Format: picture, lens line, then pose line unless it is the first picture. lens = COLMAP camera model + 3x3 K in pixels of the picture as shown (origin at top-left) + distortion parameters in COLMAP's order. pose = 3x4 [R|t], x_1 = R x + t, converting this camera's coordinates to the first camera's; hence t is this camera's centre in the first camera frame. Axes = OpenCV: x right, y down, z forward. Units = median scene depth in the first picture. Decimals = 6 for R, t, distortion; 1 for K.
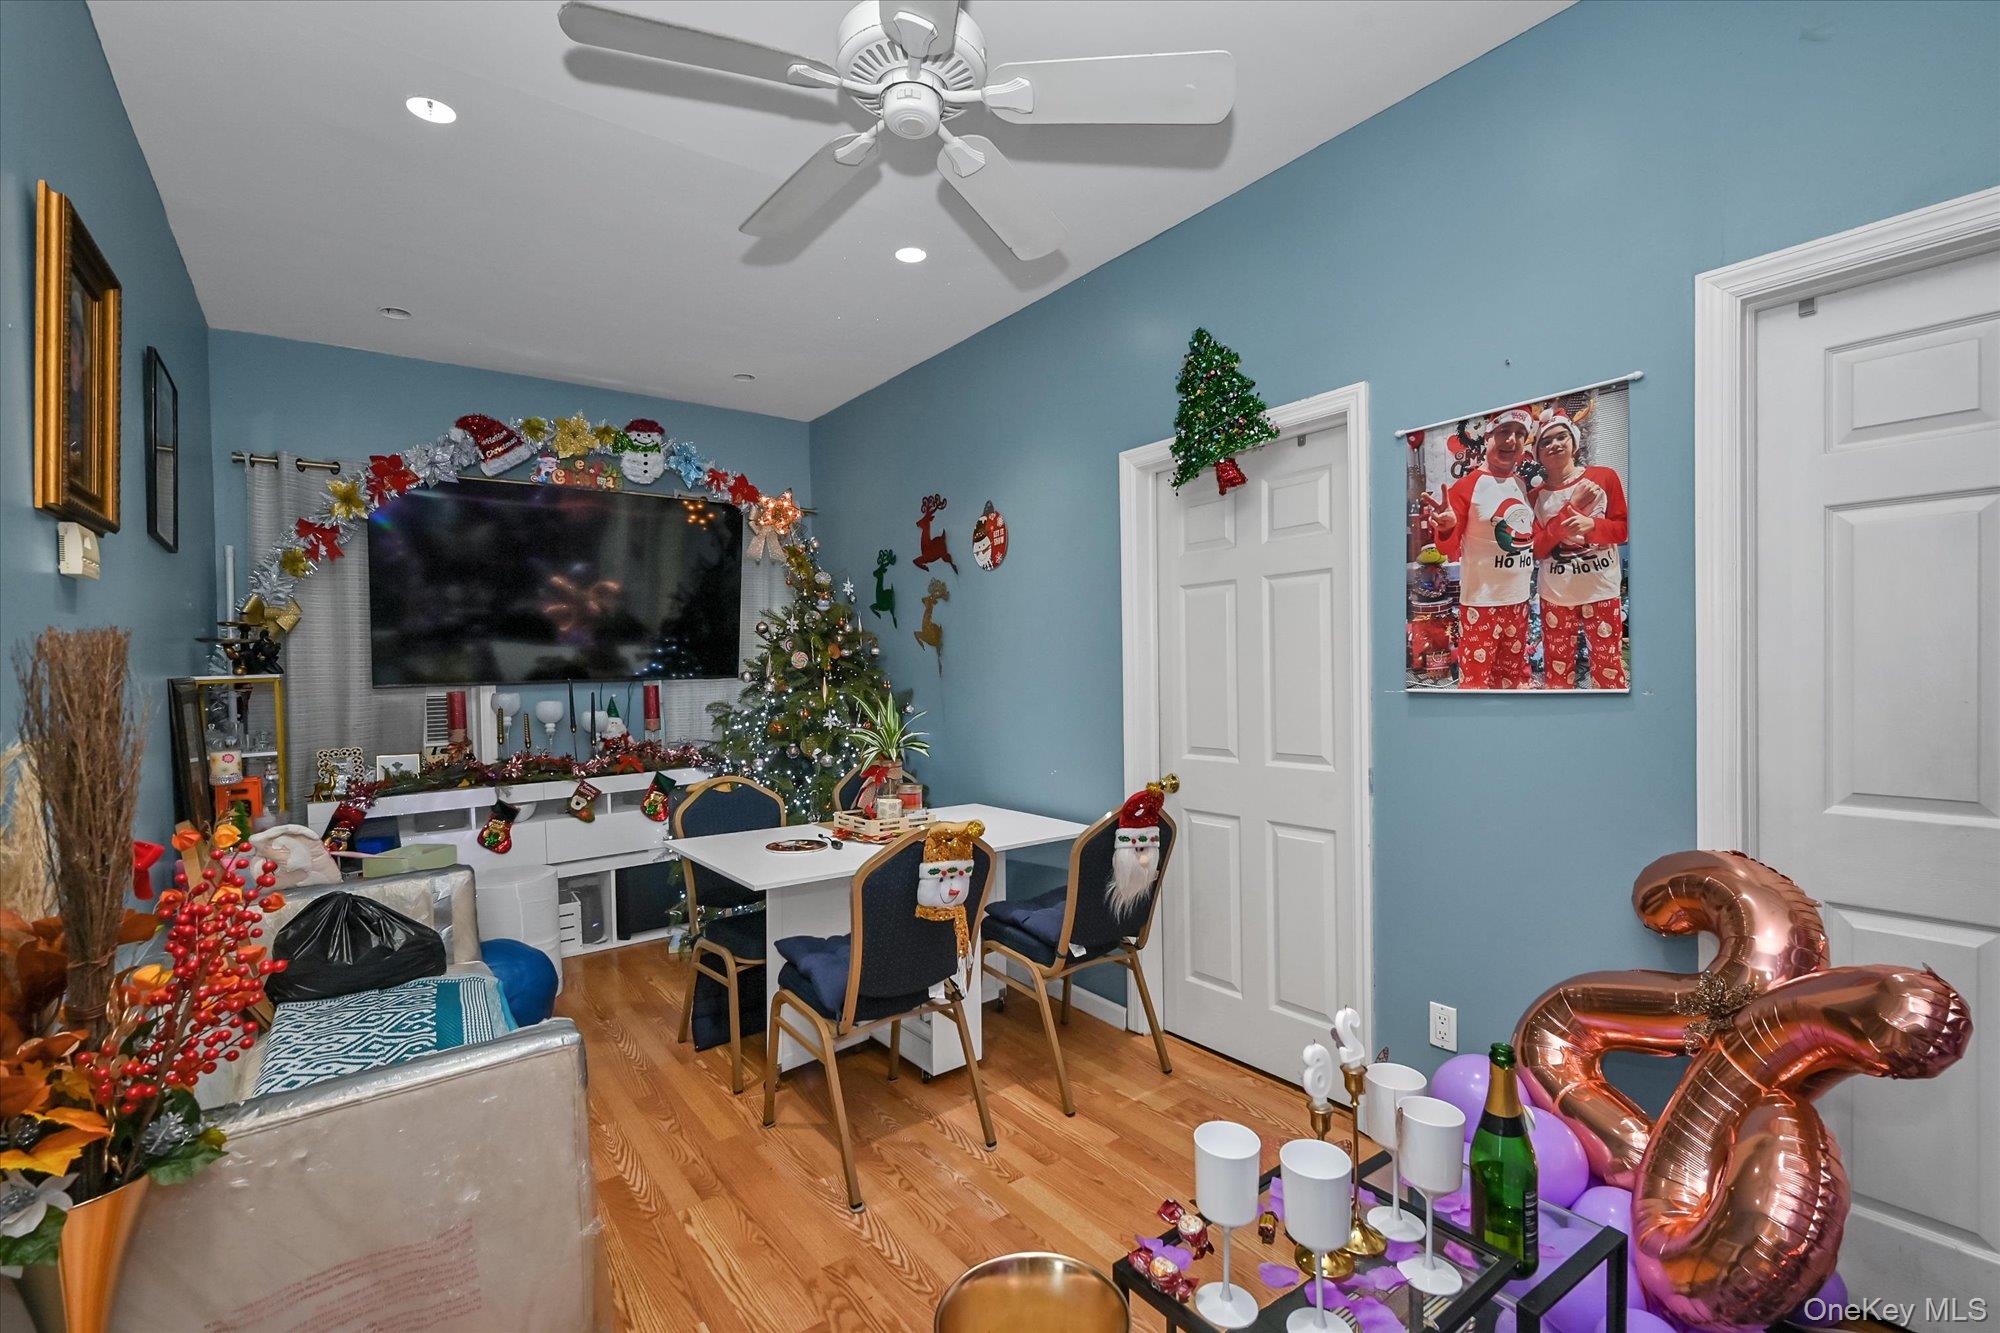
lens RADIAL K [[874.7, 0, 994.4], [0, 874.7, 669.7], [0, 0, 1]] dist [-0.002974, 0.001730]
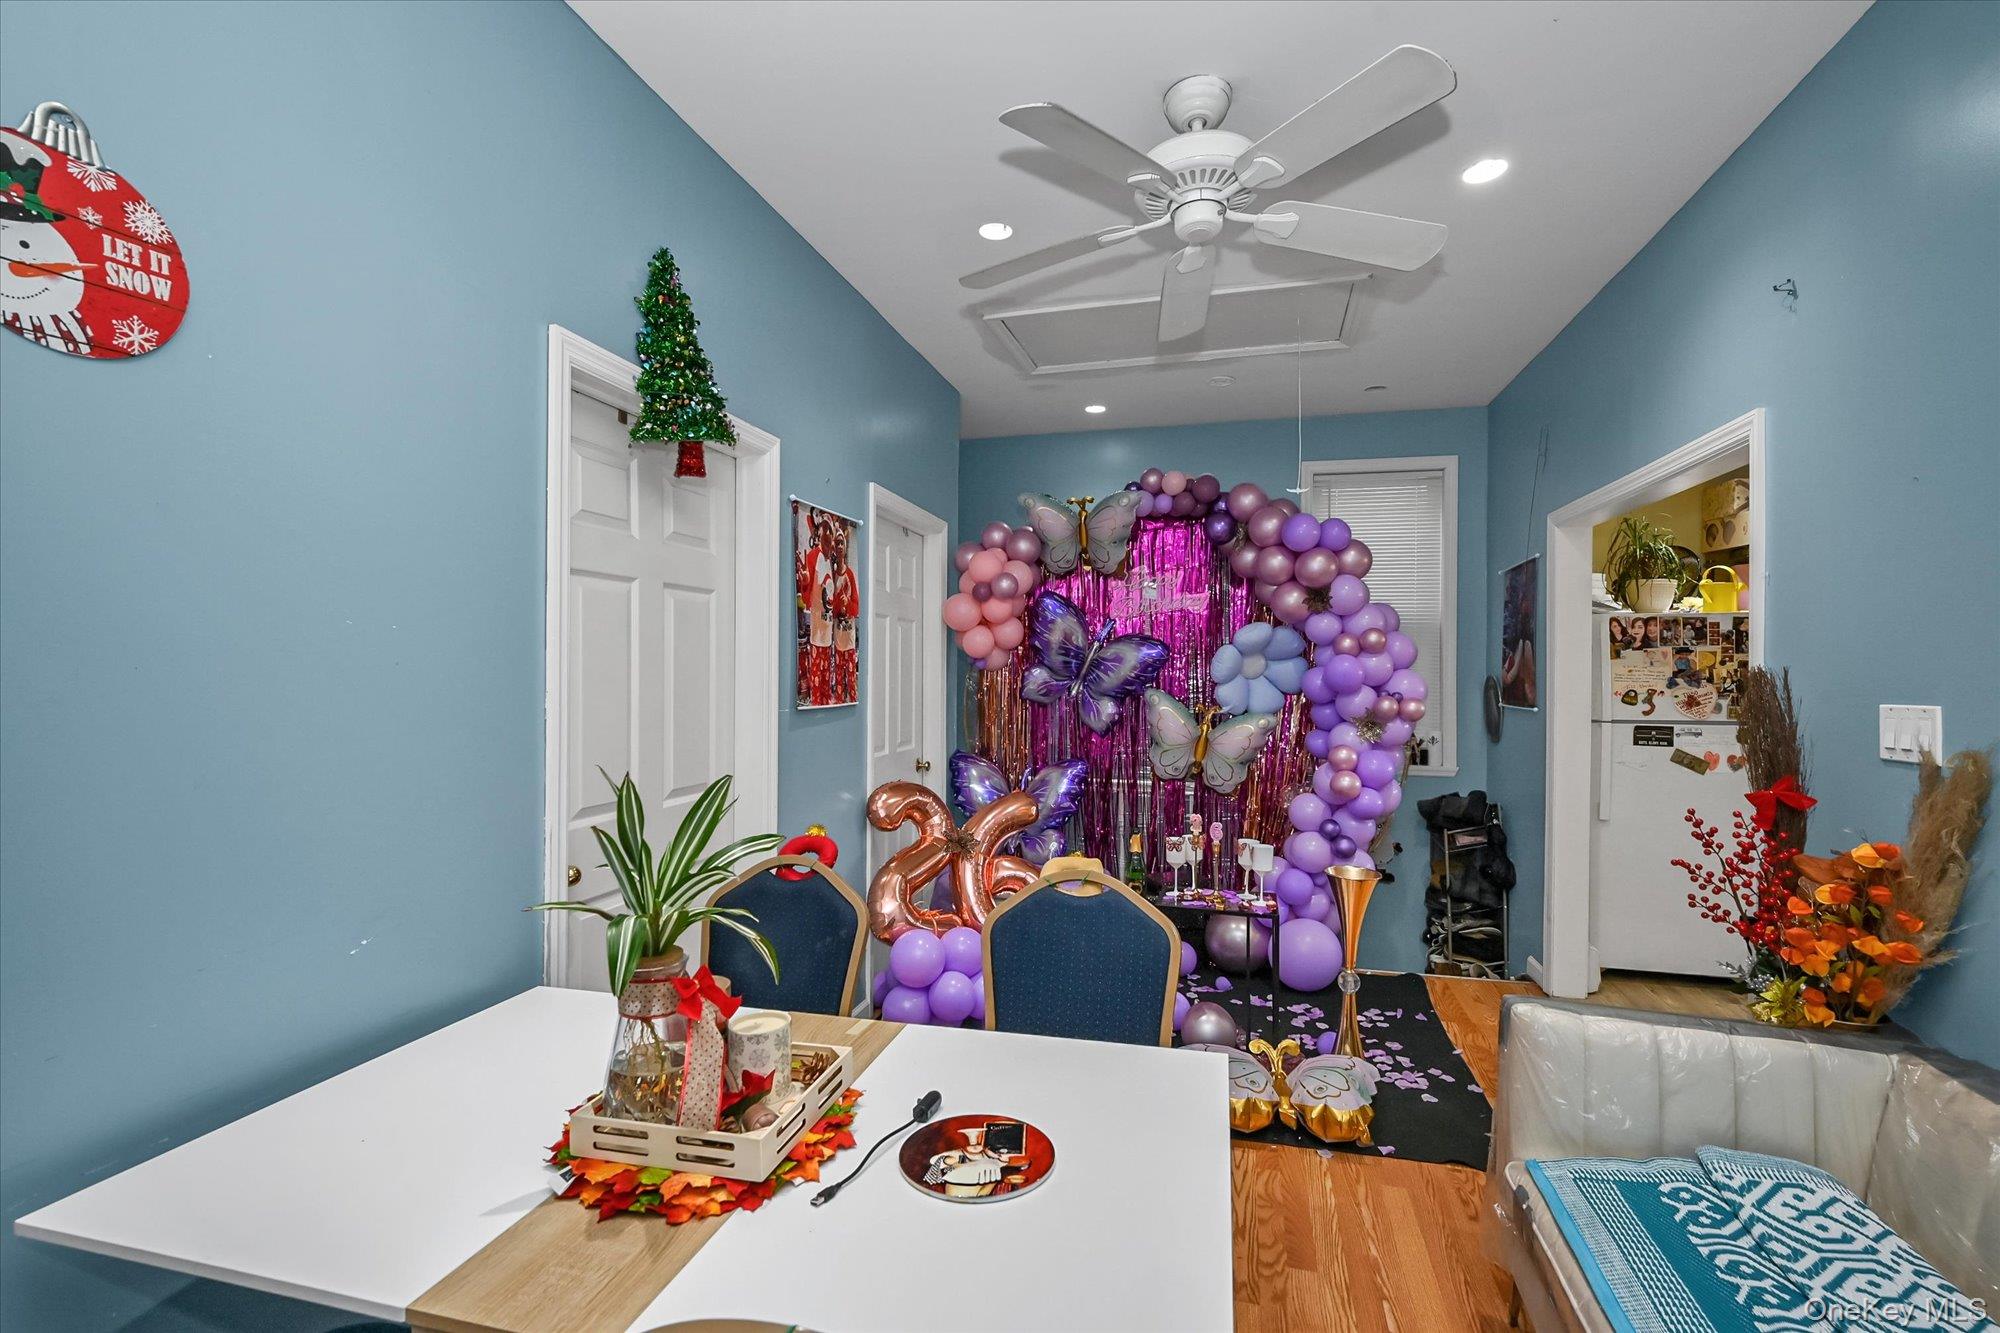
lens RADIAL K [[874.7, 0, 1000.7], [0, 874.7, 669.4], [0, 0, 1]] dist [-0.002974, 0.001730]
pose [[-0.611229, 0.022607, 0.791131, -0.680074], [0.009910, 0.999732, -0.020912, -0.003354], [-0.791392, -0.004942, -0.611289, 1.537822]]
